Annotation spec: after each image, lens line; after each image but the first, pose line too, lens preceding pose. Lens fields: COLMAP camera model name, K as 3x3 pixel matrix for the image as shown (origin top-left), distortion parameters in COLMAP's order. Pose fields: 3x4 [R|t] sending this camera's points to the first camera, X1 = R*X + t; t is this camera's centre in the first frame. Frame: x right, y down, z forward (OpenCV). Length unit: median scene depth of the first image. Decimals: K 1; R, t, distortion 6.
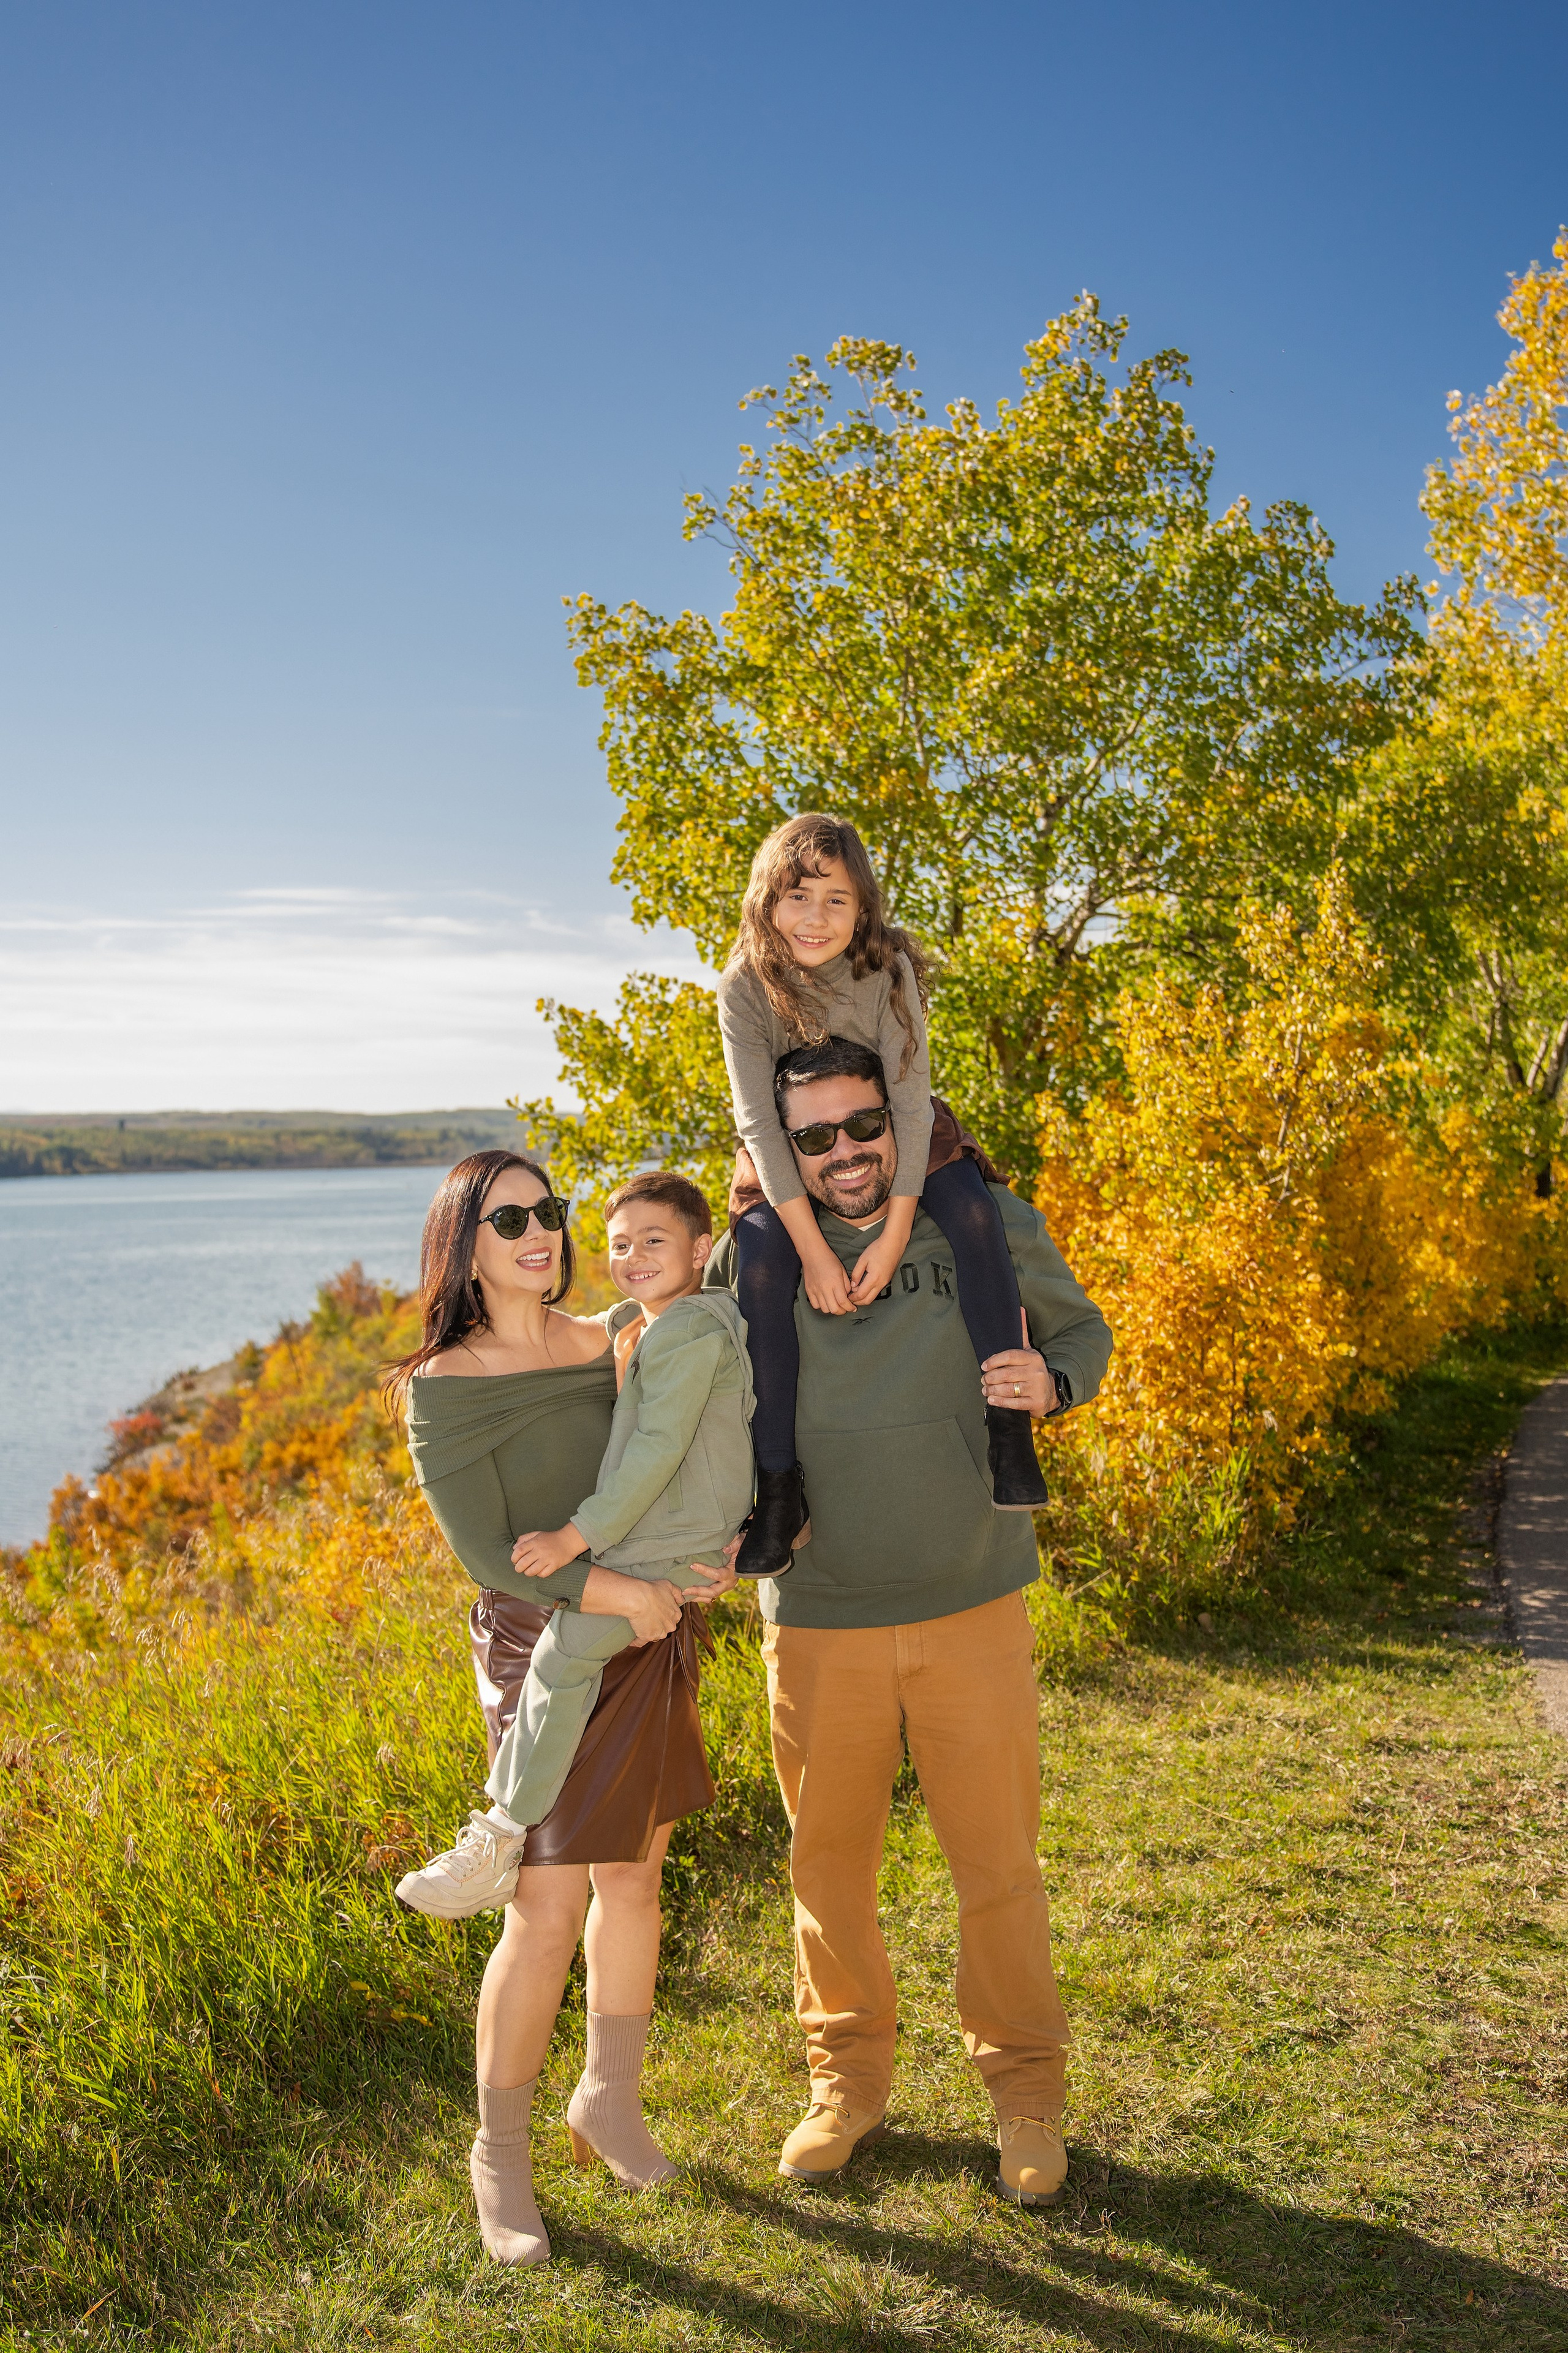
lens RADIAL K [[2289.0, 0, 880.6], [0, 2289.0, 1140.7], [0, 0, 1]] dist [-0.079006, 0.082899]
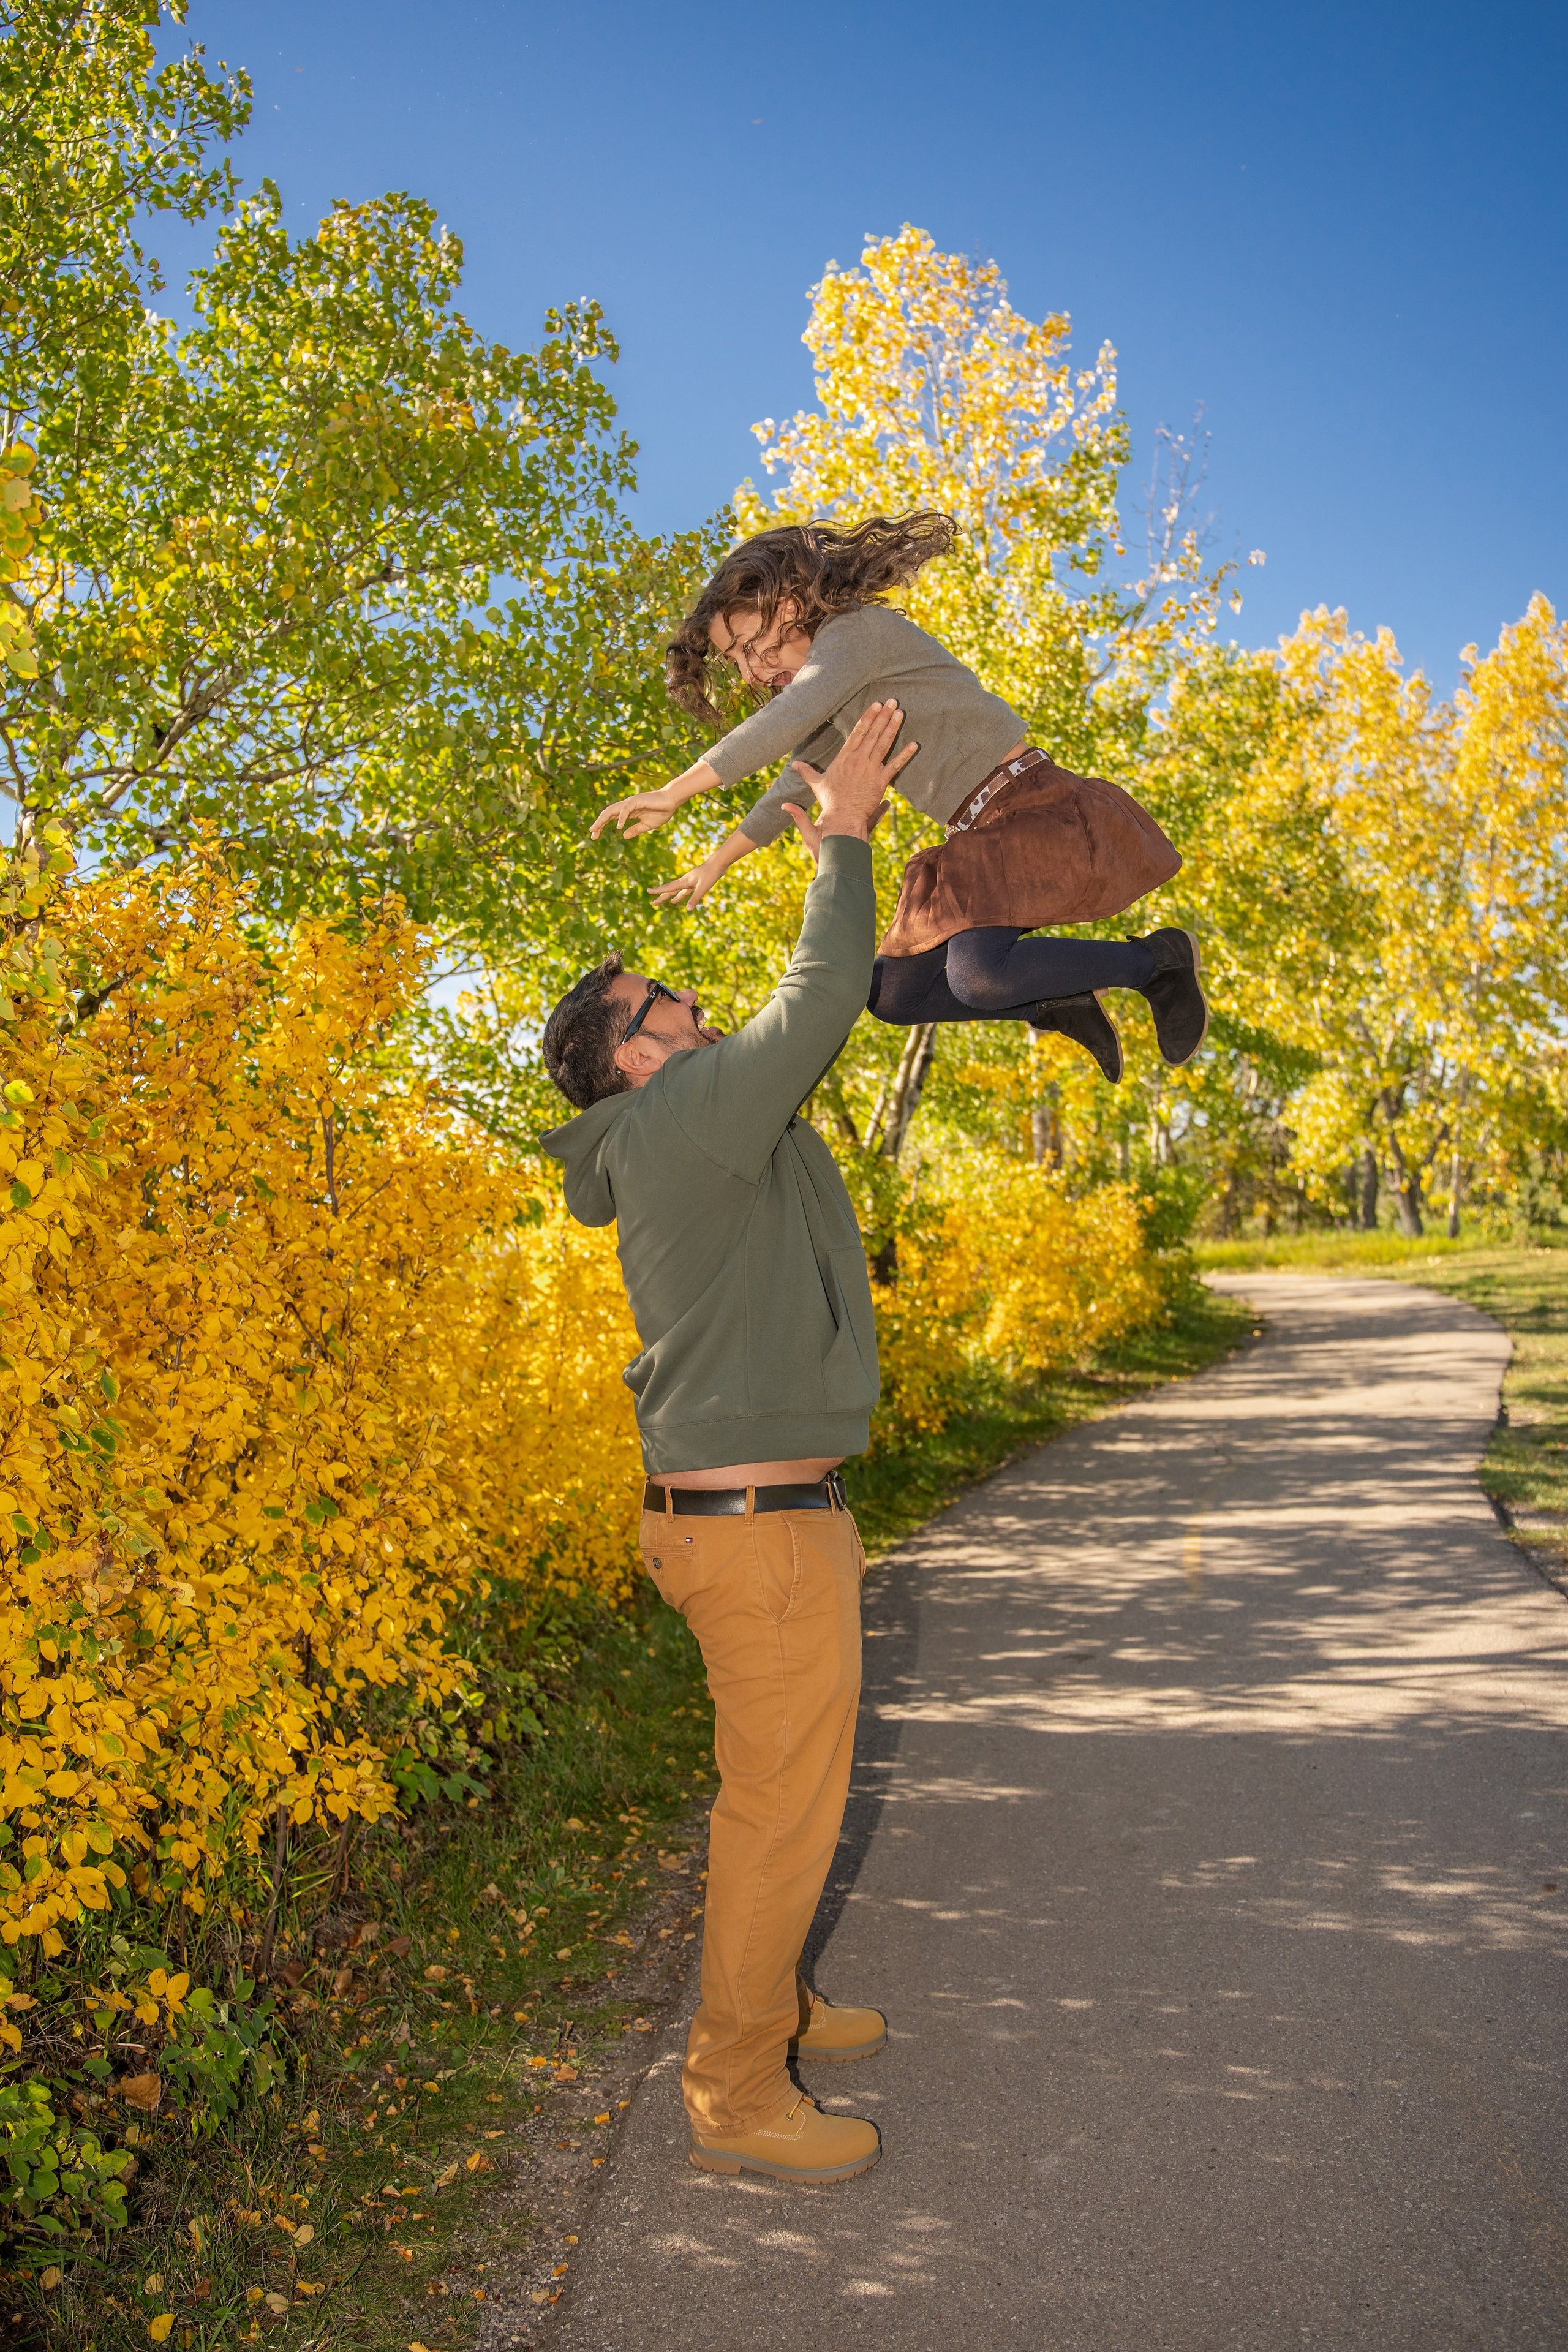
lens RADIAL K [[1965.4, 0, 790.2], [0, 1965.4, 1175.7], [0, 0, 1]] dist [-0.104256, 0.083492]
pose [[0.977436, -0.040504, 0.207314, 0.255783], [0.049332, 0.998075, -0.037591, 0.023876], [-0.205393, 0.046970, 0.977552, 0.729713]]
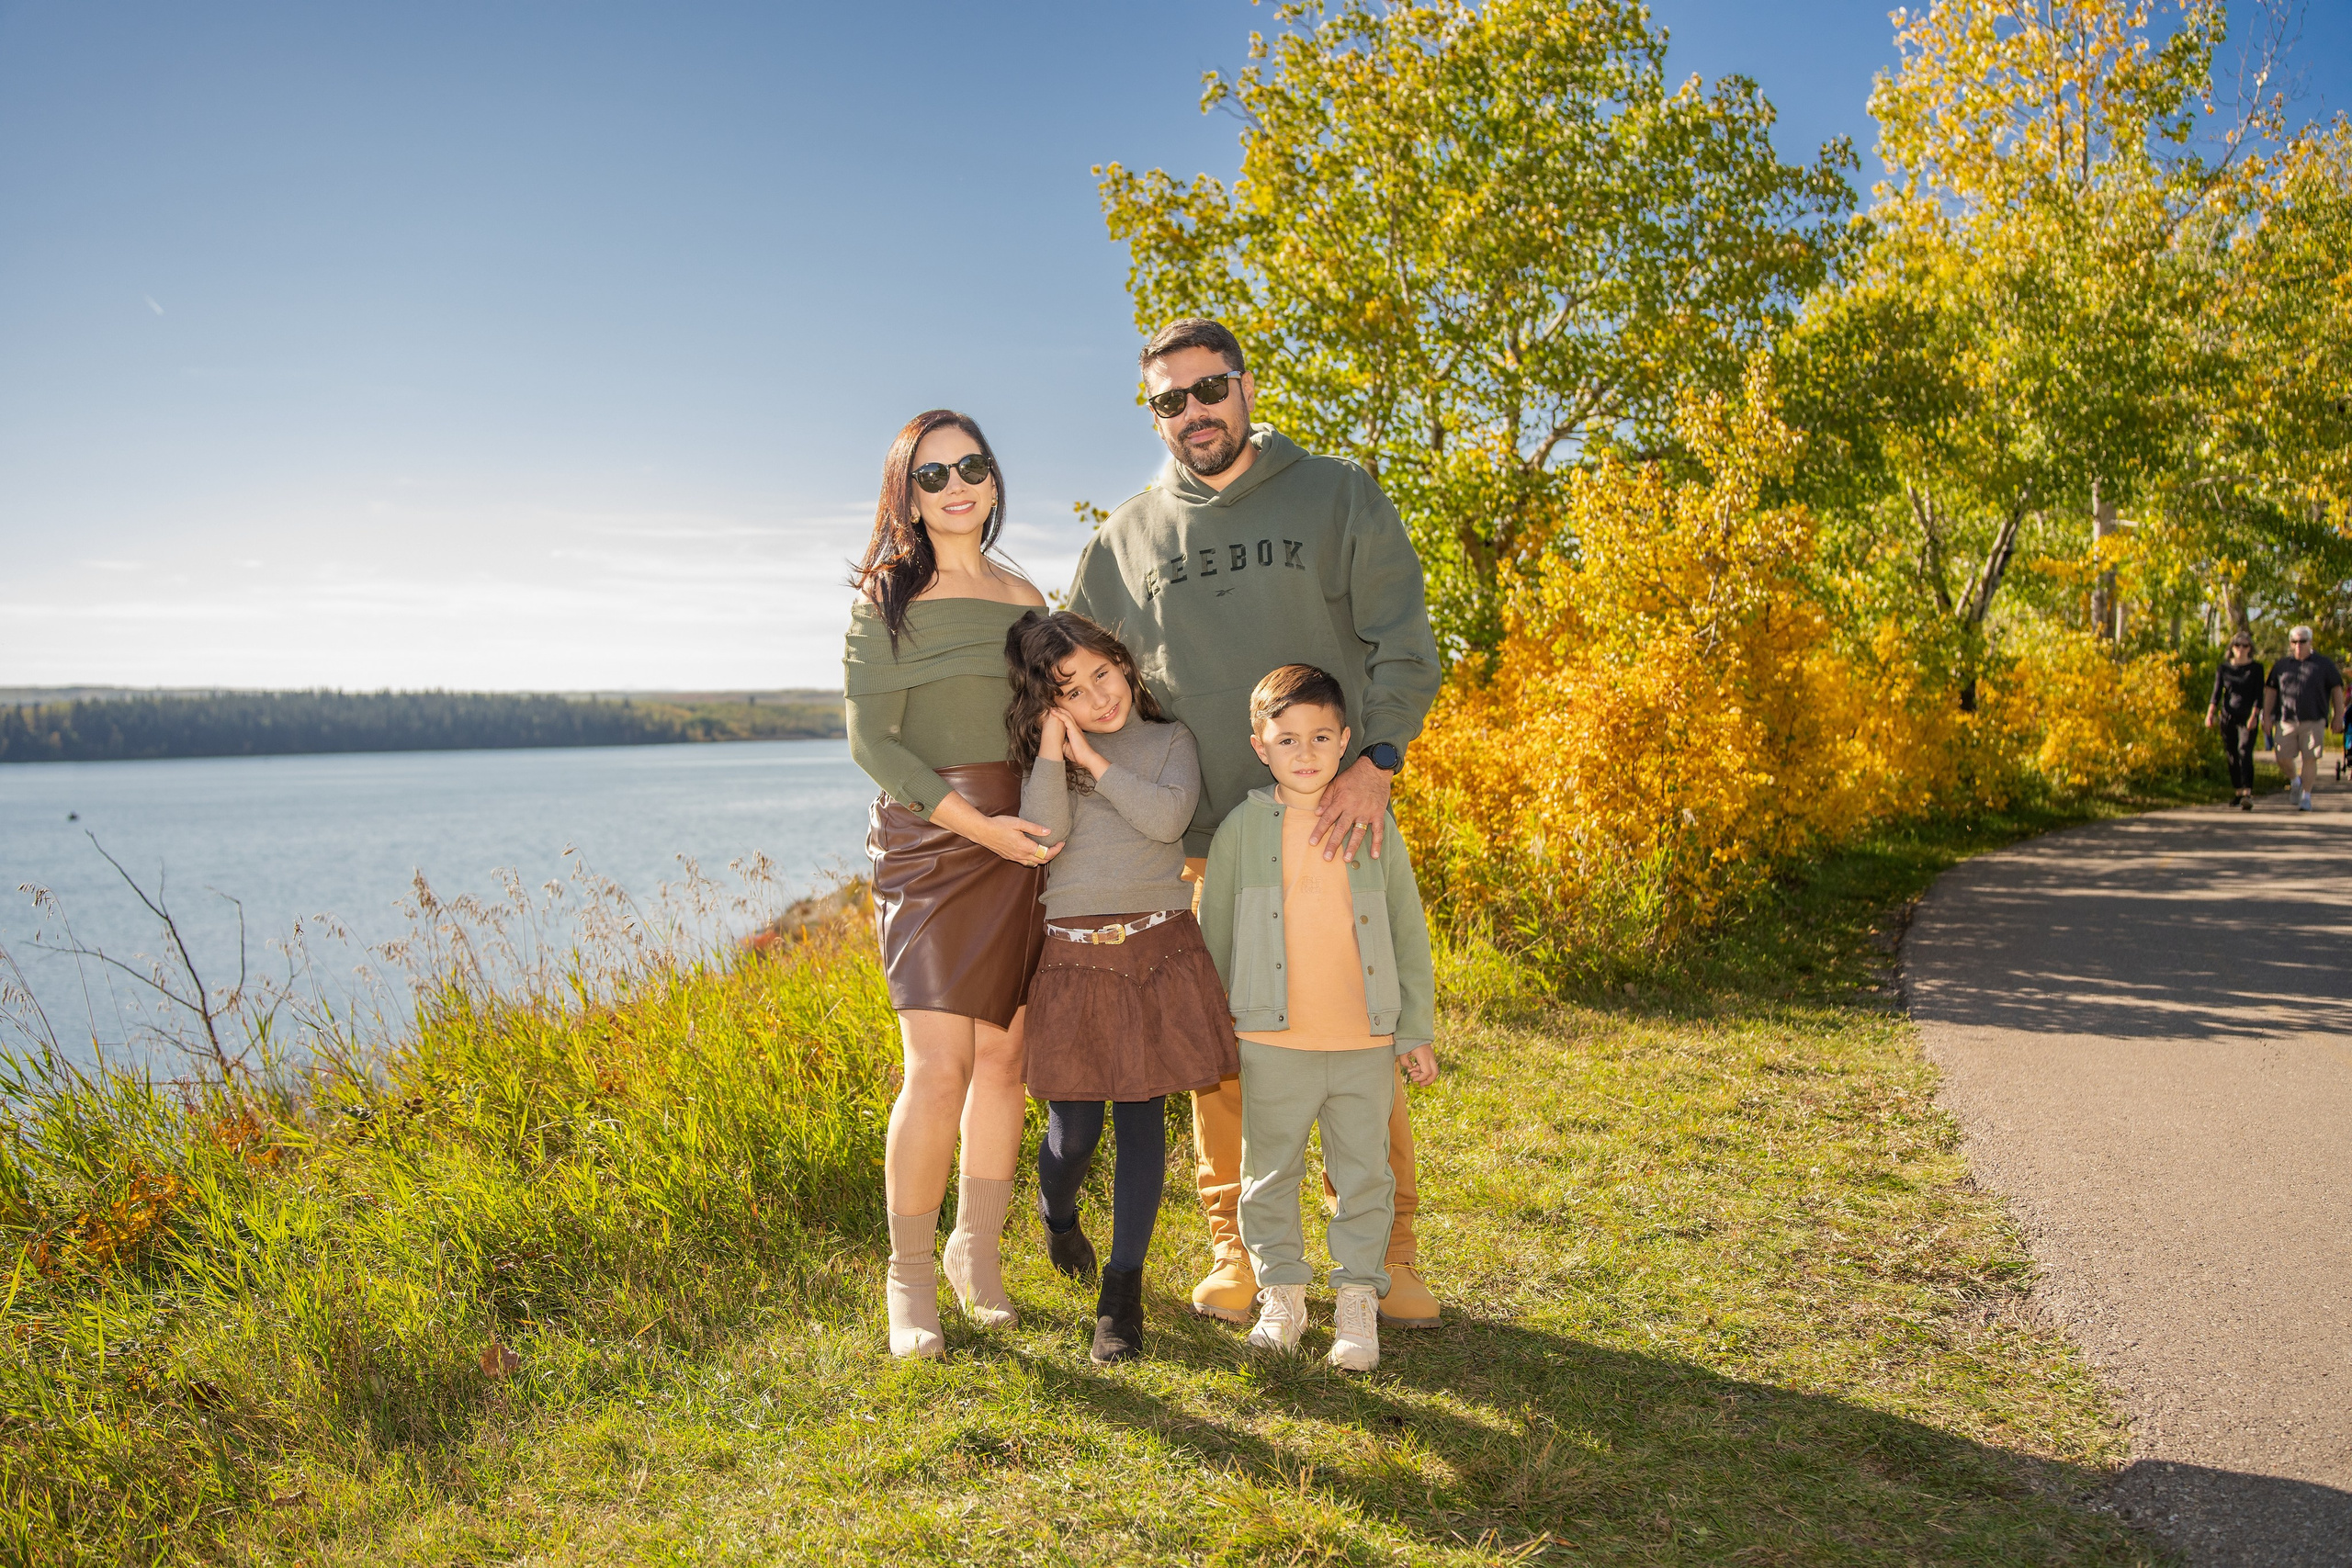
lens RADIAL K [[1977.6, 0, 1180.2], [0, 1977.6, 771.8], [0, 0, 1]] dist [-0.079923, 0.085880]
pose [[0.994125, 0.007936, -0.107951, 0.018727], [-0.004778, 0.999554, 0.029481, 0.059318], [0.108136, -0.028792, 0.993719, -0.010219]]
